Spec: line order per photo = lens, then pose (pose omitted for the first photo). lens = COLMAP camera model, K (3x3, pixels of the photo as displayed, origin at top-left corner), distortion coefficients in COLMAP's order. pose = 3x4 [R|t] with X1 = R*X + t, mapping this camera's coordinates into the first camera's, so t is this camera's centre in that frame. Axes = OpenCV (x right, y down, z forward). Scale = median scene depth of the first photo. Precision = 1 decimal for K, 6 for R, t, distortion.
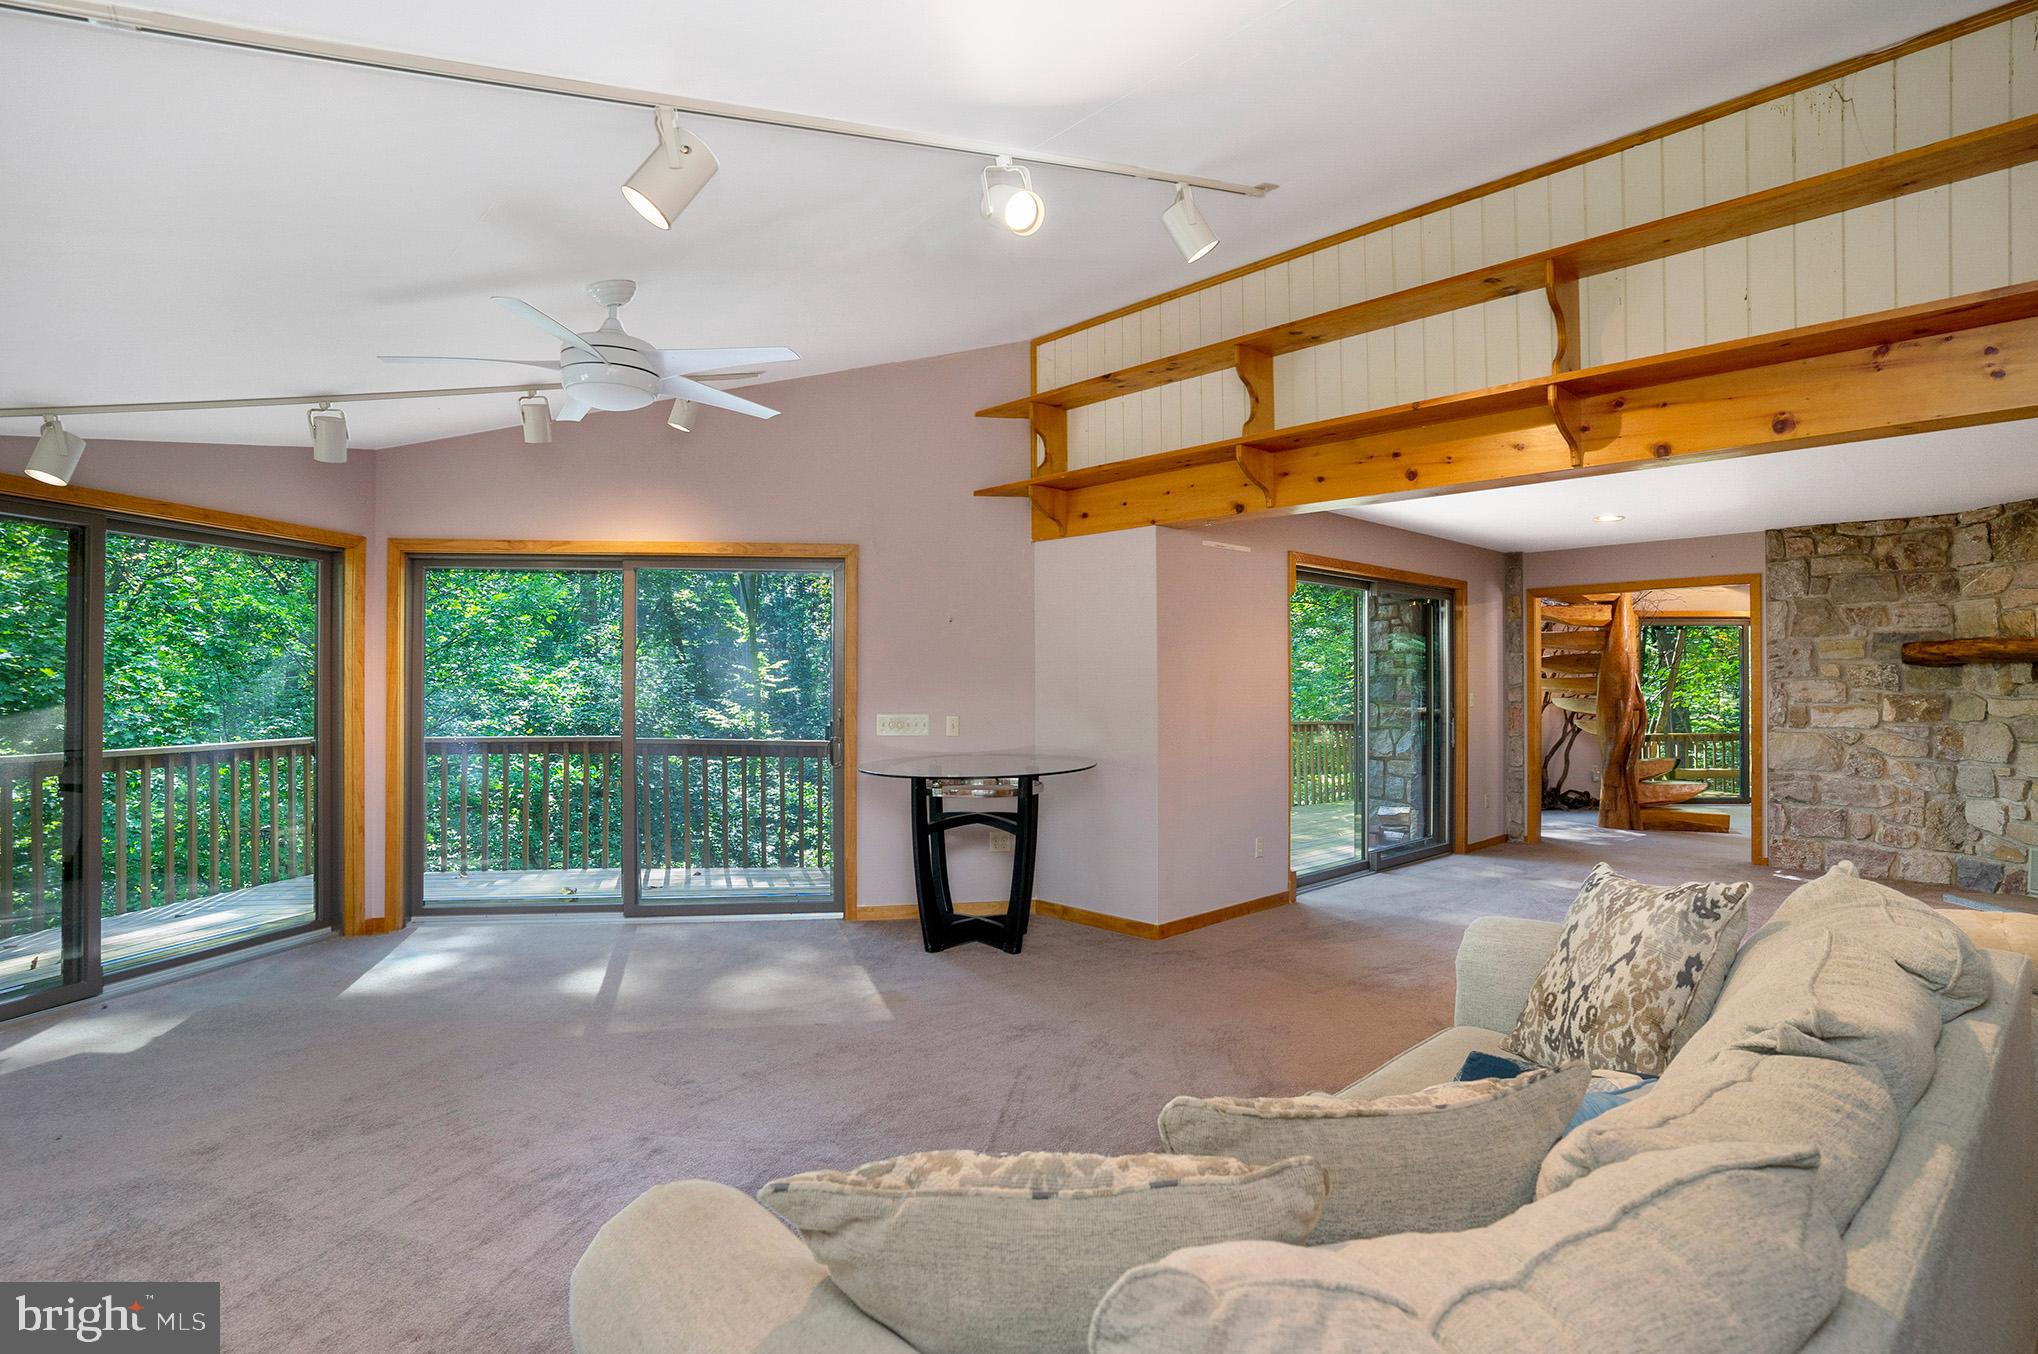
lens RADIAL K [[1007.2, 0, 1040.0], [0, 1007.2, 692.0], [0, 0, 1]] dist [-0.069869, 0.036447]
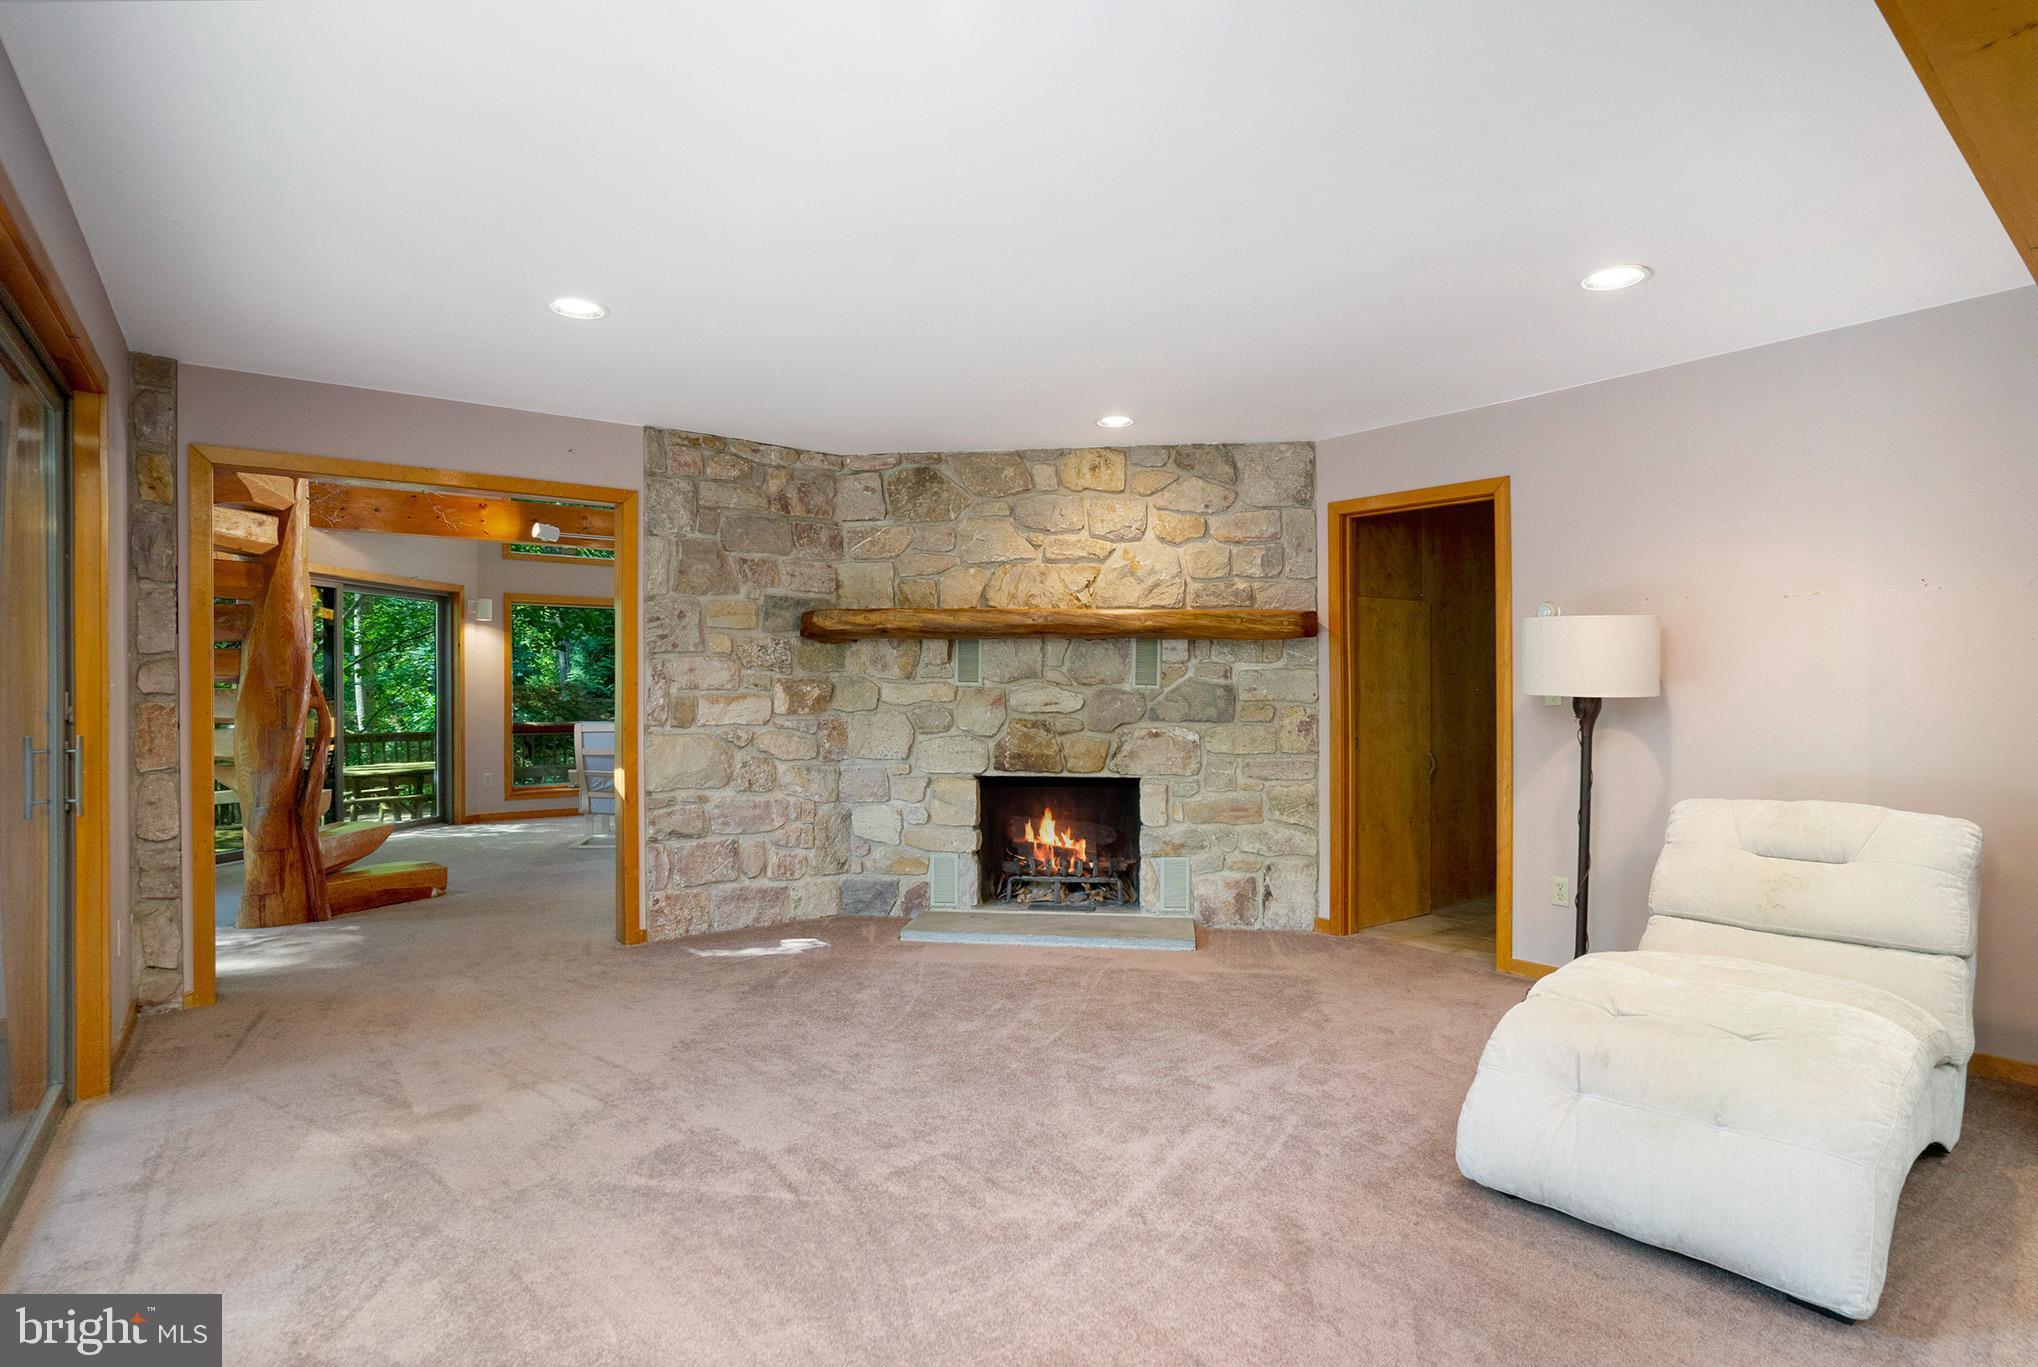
lens RADIAL K [[1027.2, 0, 1019.0], [0, 1027.2, 683.5], [0, 0, 1]] dist [-0.070288, 0.043546]
pose [[0.121517, 0.006858, 0.992566, 0.108802], [0.003725, 0.999966, -0.007365, 0.013084], [-0.992582, 0.004592, 0.121488, 0.718136]]
